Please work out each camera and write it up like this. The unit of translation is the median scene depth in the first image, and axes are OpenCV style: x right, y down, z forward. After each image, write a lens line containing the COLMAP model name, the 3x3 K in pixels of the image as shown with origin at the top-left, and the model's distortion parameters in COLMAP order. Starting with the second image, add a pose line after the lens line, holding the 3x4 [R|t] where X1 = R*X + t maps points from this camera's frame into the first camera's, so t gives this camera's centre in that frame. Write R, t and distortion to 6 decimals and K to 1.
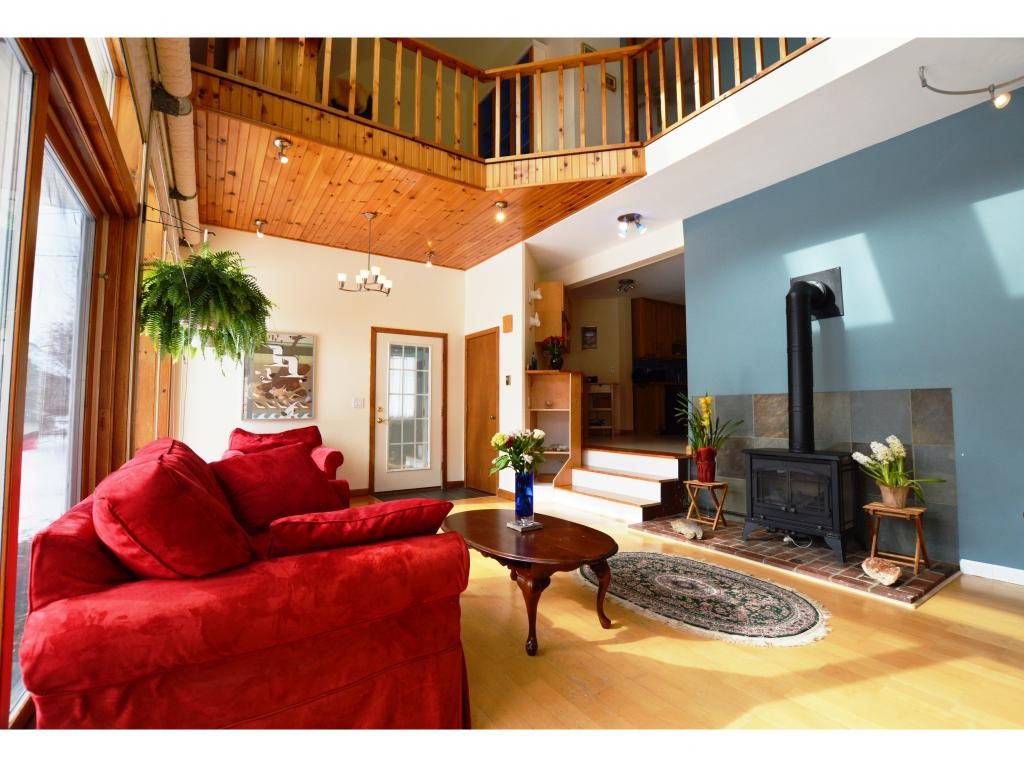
lens RADIAL K [[456.3, 0, 512.0], [0, 456.3, 383.5], [0, 0, 1]] dist [-0.016885, -0.000113]
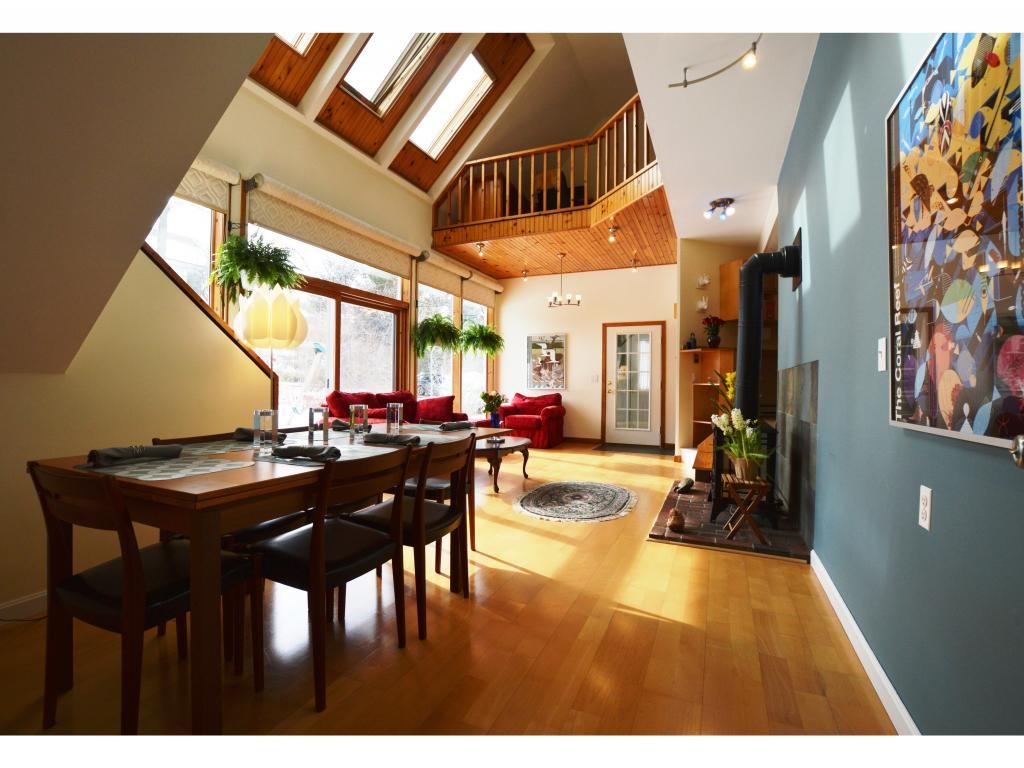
lens RADIAL K [[456.3, 0, 512.0], [0, 456.3, 384.0], [0, 0, 1]] dist [-0.016885, -0.000113]
pose [[0.553699, 0.009550, -0.832662, 0.779636], [0.035479, 0.998756, 0.035048, 0.000632], [0.831961, -0.048947, 0.552671, -0.003415]]
